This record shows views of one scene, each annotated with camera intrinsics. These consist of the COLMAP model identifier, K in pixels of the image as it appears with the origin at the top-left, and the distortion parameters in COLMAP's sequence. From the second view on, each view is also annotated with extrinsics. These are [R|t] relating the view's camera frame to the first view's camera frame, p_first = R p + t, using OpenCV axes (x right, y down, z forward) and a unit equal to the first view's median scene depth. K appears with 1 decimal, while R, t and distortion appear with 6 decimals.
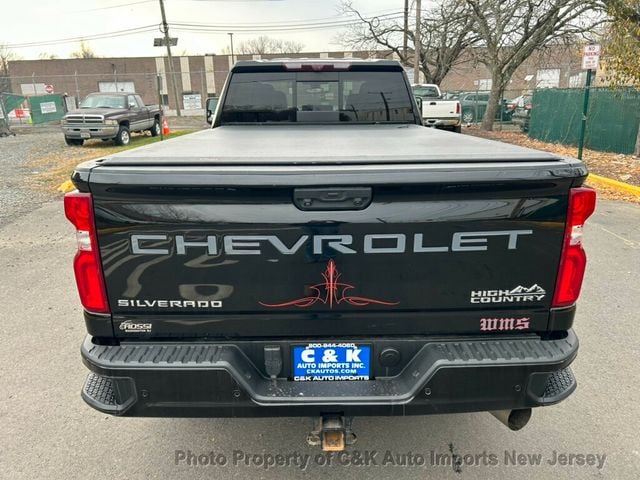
lens RADIAL K [[485.9, 0, 320.0], [0, 485.9, 242.2], [0, 0, 1]] dist [0.075578, -0.086921]
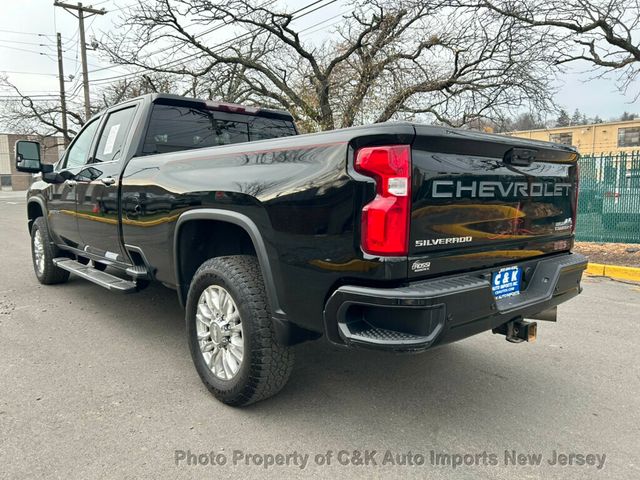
lens RADIAL K [[485.9, 0, 320.0], [0, 485.9, 242.2], [0, 0, 1]] dist [0.075578, -0.086921]
pose [[0.760533, -0.058351, 0.646672, -1.285782], [0.175525, 0.977349, -0.118241, 0.210224], [-0.625124, 0.203433, 0.753548, 0.273191]]
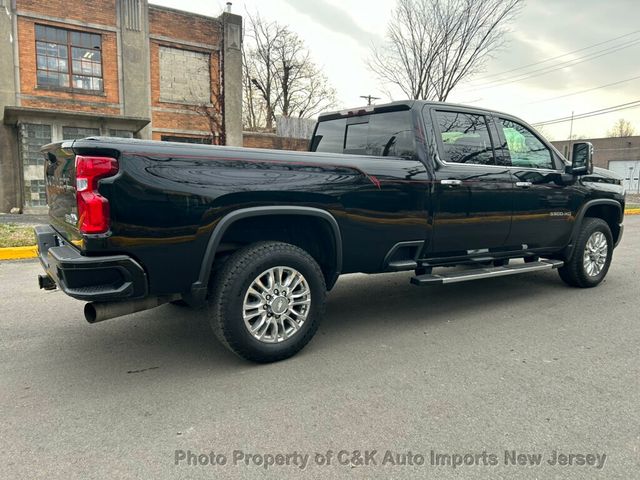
lens RADIAL K [[486.8, 0, 318.9], [0, 486.8, 236.5], [0, 0, 1]] dist [0.068294, -0.075519]
pose [[0.546045, 0.129775, -0.827643, 2.193822], [-0.266290, 0.963579, -0.024597, -0.018937], [0.794308, 0.233824, 0.560715, 0.724640]]
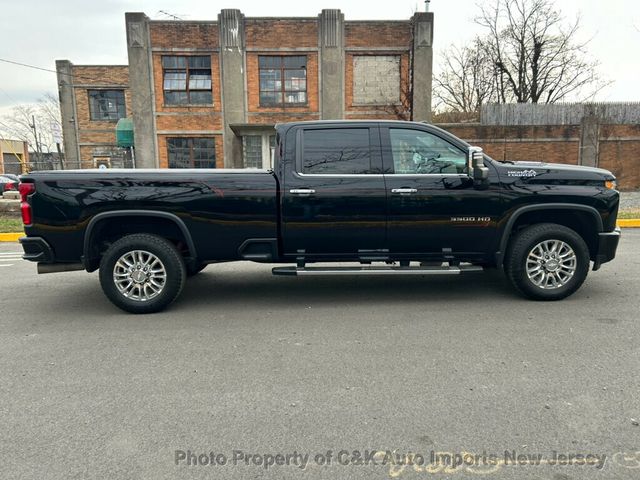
lens RADIAL K [[486.8, 0, 318.9], [0, 486.8, 236.5], [0, 0, 1]] dist [0.068294, -0.075519]
pose [[0.003984, 0.165829, -0.986146, 3.367066], [-0.272400, 0.949041, 0.158489, -0.727295], [0.962176, 0.267995, 0.048953, 2.537208]]
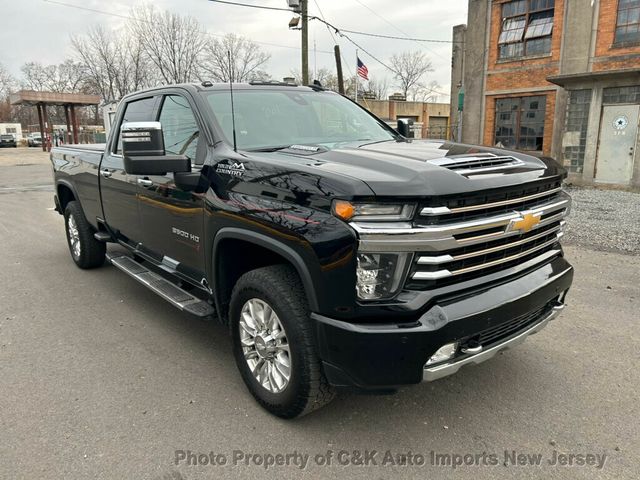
lens RADIAL K [[485.4, 0, 323.2], [0, 485.4, 241.8], [0, 0, 1]] dist [0.071297, -0.076921]
pose [[-0.796038, 0.165257, -0.582249, 1.185310], [-0.139484, 0.886018, 0.442172, -1.474765], [0.588955, 0.433200, -0.682253, 5.090642]]
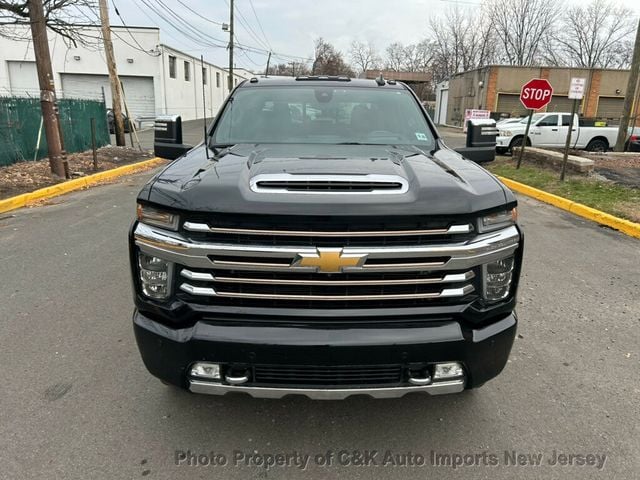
lens RADIAL K [[485.9, 0, 320.0], [0, 485.9, 242.2], [0, 0, 1]] dist [0.075578, -0.086921]
pose [[-0.999774, -0.010598, 0.018439, -0.066198], [0.000729, 0.849407, 0.527738, -1.642195], [-0.021255, 0.527632, -0.849207, 5.419938]]
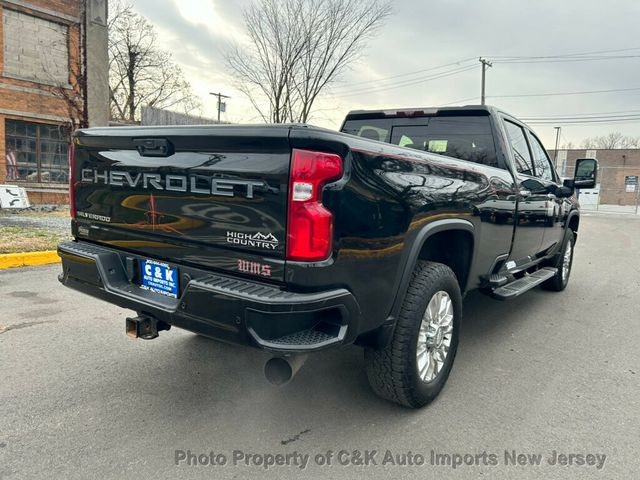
lens RADIAL K [[485.4, 0, 323.2], [0, 485.4, 241.8], [0, 0, 1]] dist [0.071297, -0.076921]
pose [[0.798028, 0.130002, -0.588431, 1.175077], [-0.234939, 0.966307, -0.105137, 0.189970], [0.554937, 0.222148, 0.801682, 0.164348]]
